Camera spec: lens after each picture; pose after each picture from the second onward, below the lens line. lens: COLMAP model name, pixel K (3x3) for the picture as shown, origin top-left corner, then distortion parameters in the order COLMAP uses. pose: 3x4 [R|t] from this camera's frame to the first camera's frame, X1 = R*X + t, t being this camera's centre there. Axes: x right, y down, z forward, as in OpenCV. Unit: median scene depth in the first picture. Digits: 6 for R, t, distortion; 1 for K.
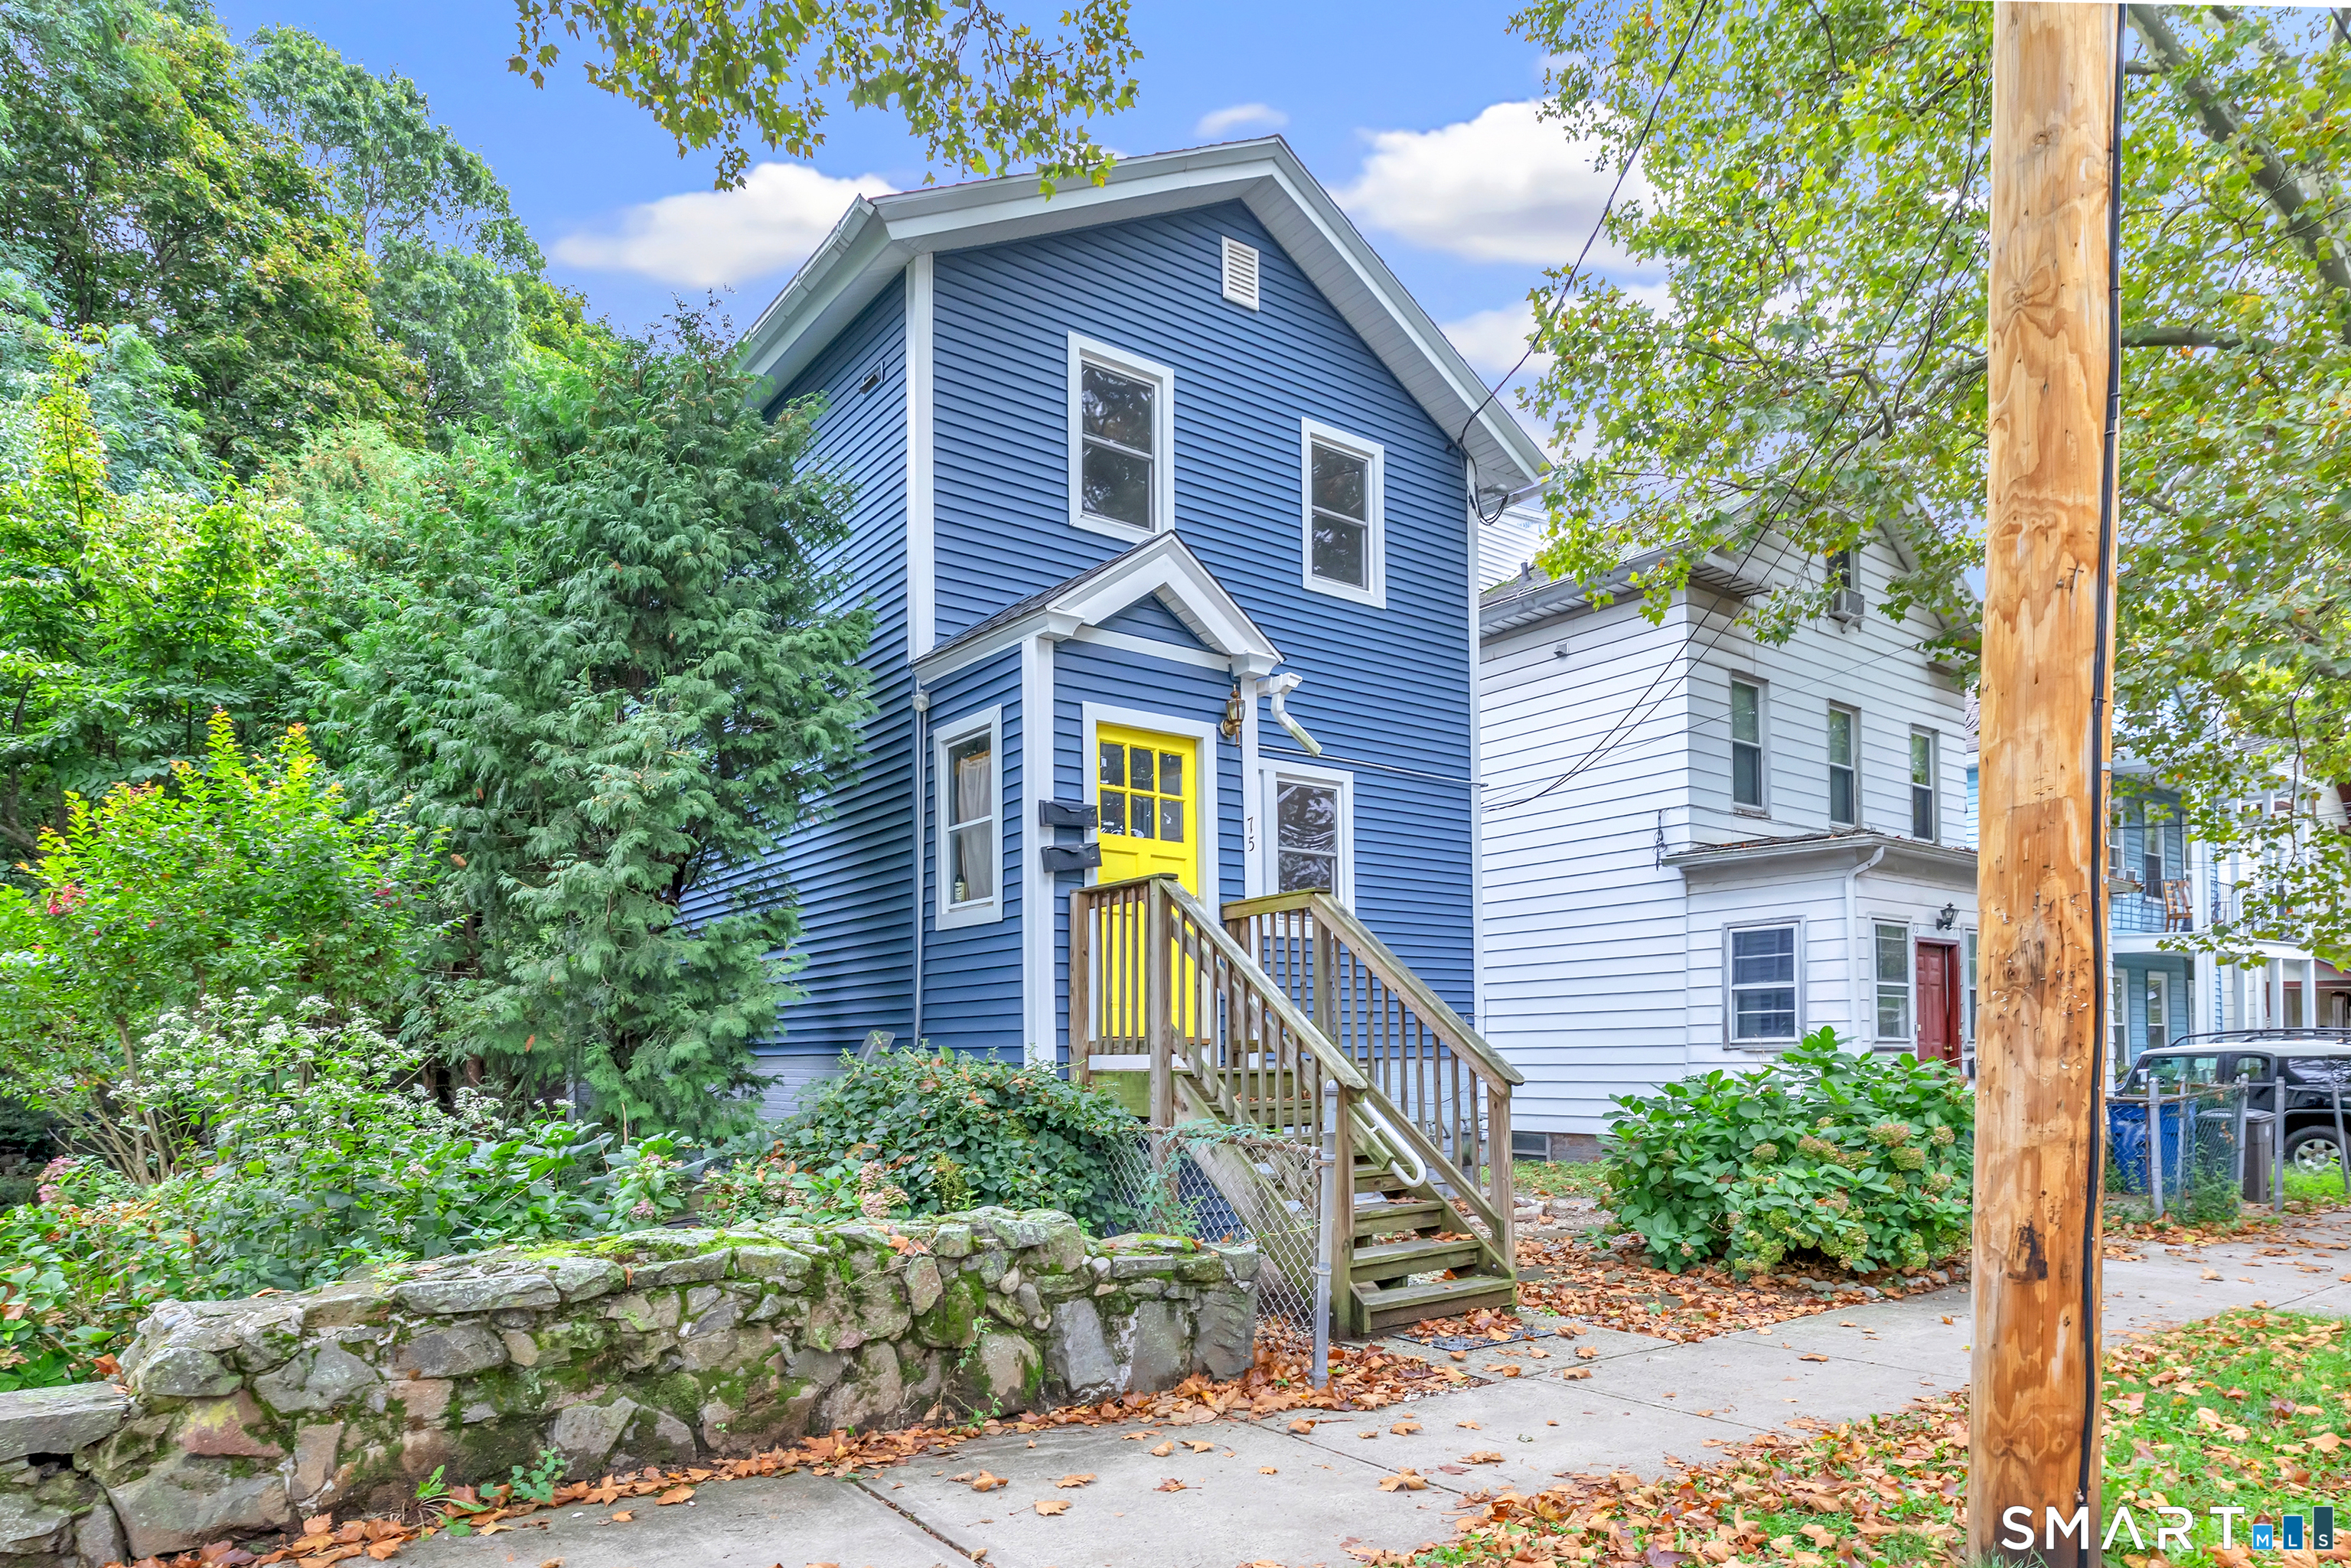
lens RADIAL K [[1028.2, 0, 1174.7], [0, 1028.2, 787.4], [0, 0, 1]] dist [0.000388, 0.000187]
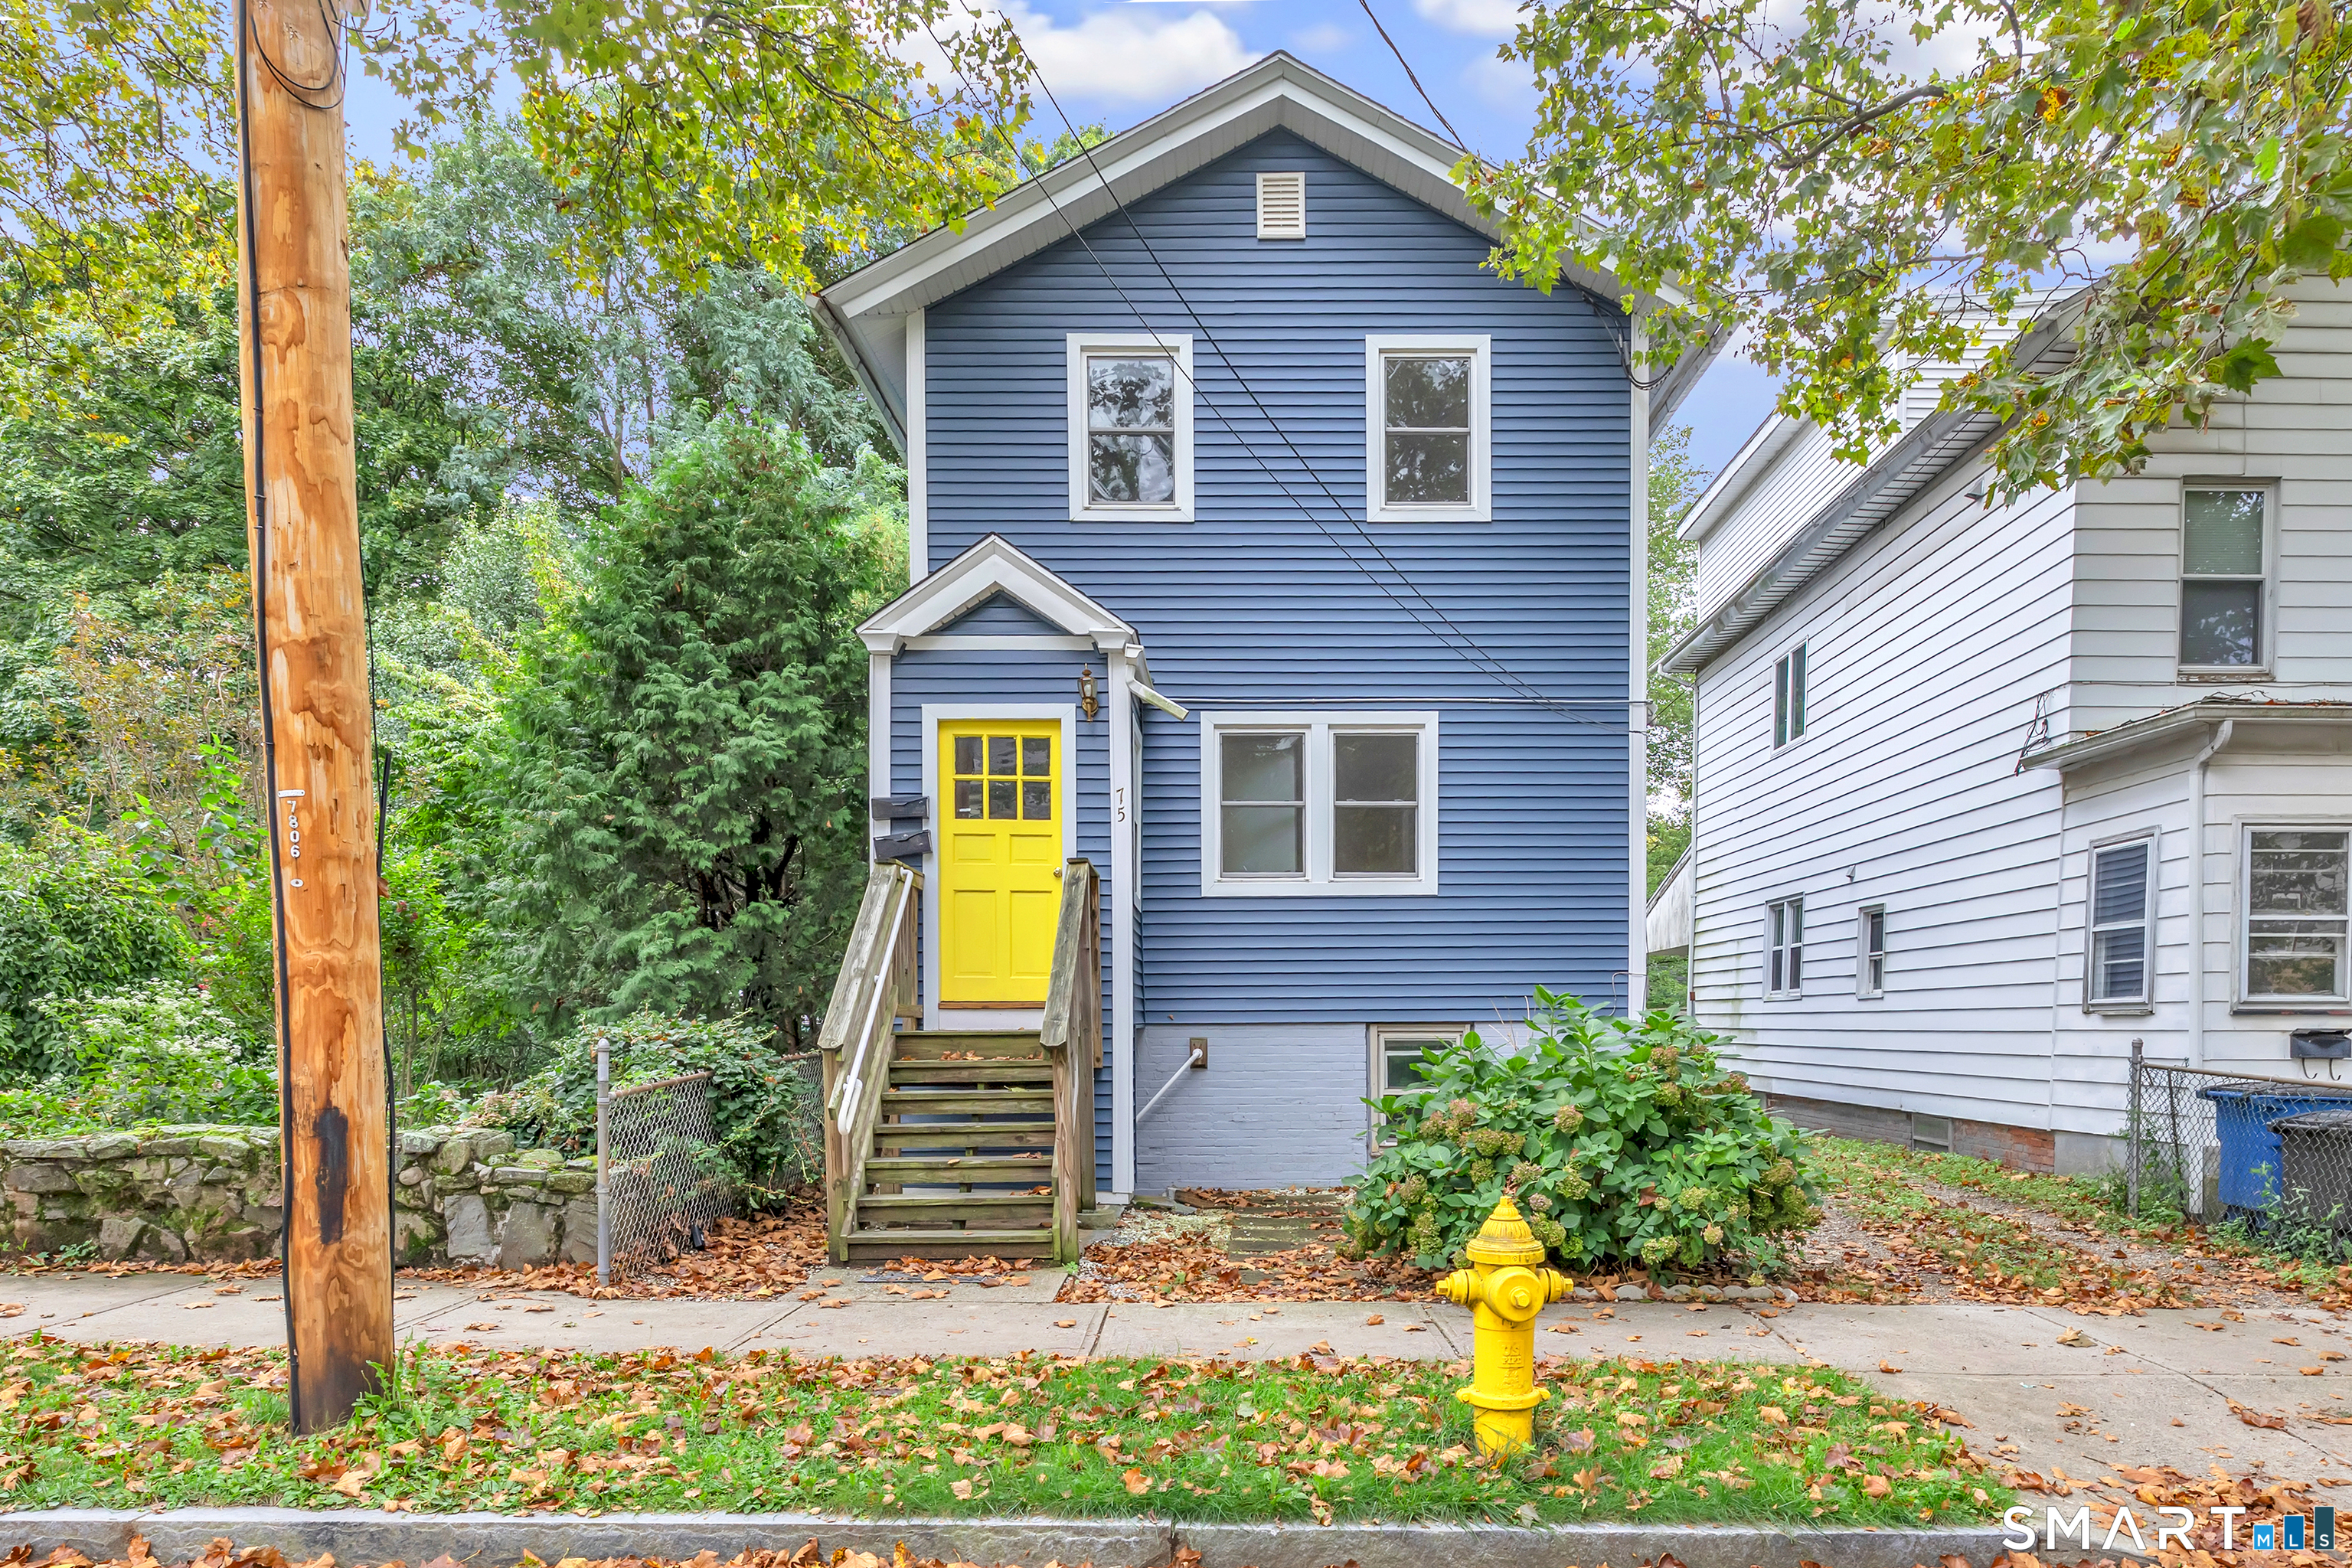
lens RADIAL K [[1052.4, 0, 1175.4], [0, 1052.4, 785.6], [0, 0, 1]] dist [-0.001991, 0.000782]
pose [[0.885326, -0.098204, -0.454482, 0.616567], [0.115006, 0.993320, 0.009394, 0.023486], [0.450524, -0.060585, 0.890706, 0.093264]]
